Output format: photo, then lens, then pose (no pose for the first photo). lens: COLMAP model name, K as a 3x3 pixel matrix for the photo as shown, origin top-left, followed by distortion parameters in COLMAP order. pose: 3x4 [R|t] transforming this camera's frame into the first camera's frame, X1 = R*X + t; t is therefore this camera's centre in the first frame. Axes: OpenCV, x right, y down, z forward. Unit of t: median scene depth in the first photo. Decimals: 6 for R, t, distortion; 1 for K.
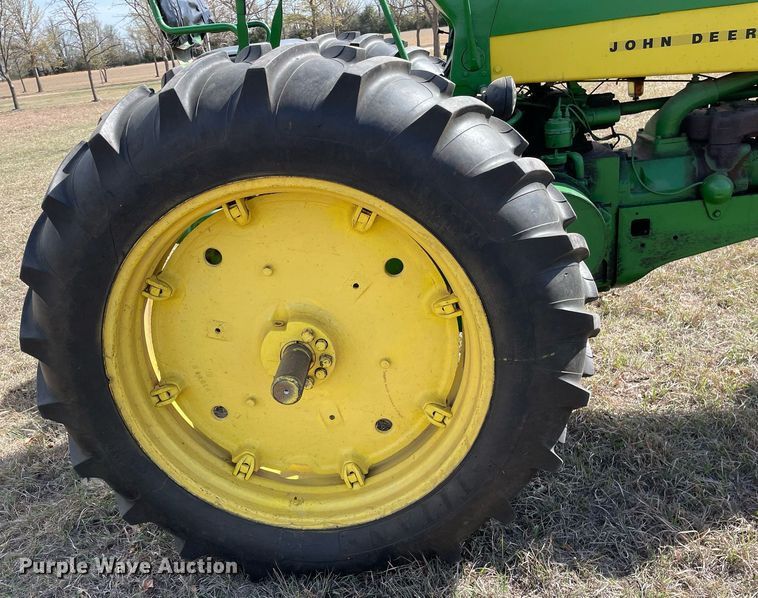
lens RADIAL K [[668.0, 0, 379.0], [0, 668.0, 299.0], [0, 0, 1]] dist [0.162861, -0.266879]
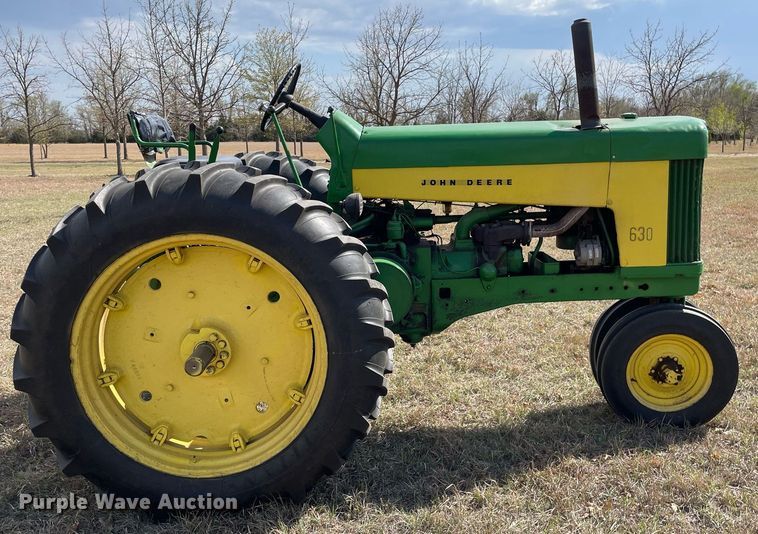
lens RADIAL K [[526.0, 0, 379.0], [0, 526.0, 267.0], [0, 0, 1]] dist [0.107950, -0.085634]
pose [[0.985396, 0.072375, 0.154132, 0.064619], [-0.045673, 0.984347, -0.170219, 0.078613], [-0.164039, 0.160693, 0.973277, -0.269973]]
